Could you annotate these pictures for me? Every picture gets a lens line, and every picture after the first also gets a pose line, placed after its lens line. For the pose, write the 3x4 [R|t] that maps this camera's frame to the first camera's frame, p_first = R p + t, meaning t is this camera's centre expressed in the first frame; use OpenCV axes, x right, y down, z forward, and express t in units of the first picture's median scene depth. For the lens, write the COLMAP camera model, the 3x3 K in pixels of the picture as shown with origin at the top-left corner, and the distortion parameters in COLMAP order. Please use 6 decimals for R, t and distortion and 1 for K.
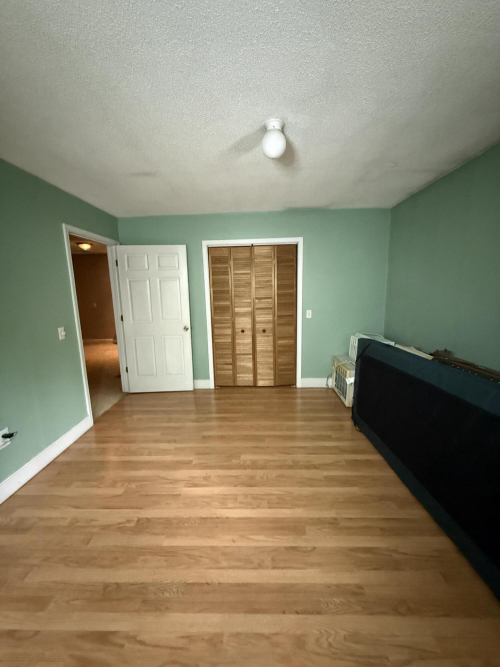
lens RADIAL K [[266.2, 0, 253.4], [0, 266.2, 334.4], [0, 0, 1]] dist [0.000866, 0.000177]
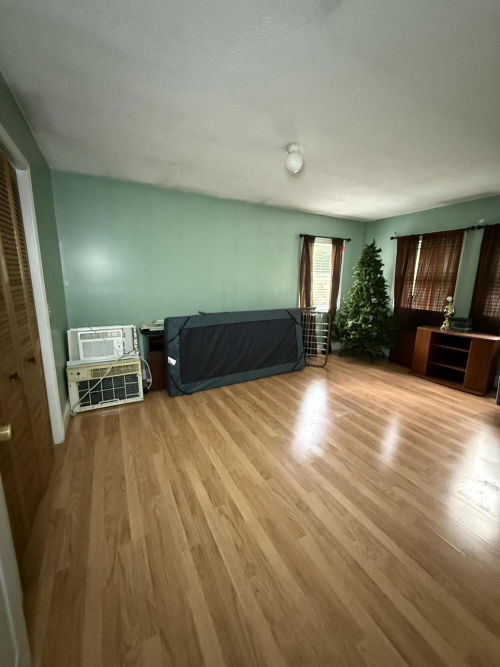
lens RADIAL K [[266.2, 0, 253.4], [0, 266.2, 334.4], [0, 0, 1]] dist [0.000866, 0.000177]
pose [[-0.503781, -0.155417, 0.849736, -0.707562], [0.143574, 0.954935, 0.259779, -0.154962], [-0.851817, 0.252872, -0.458764, 1.274794]]
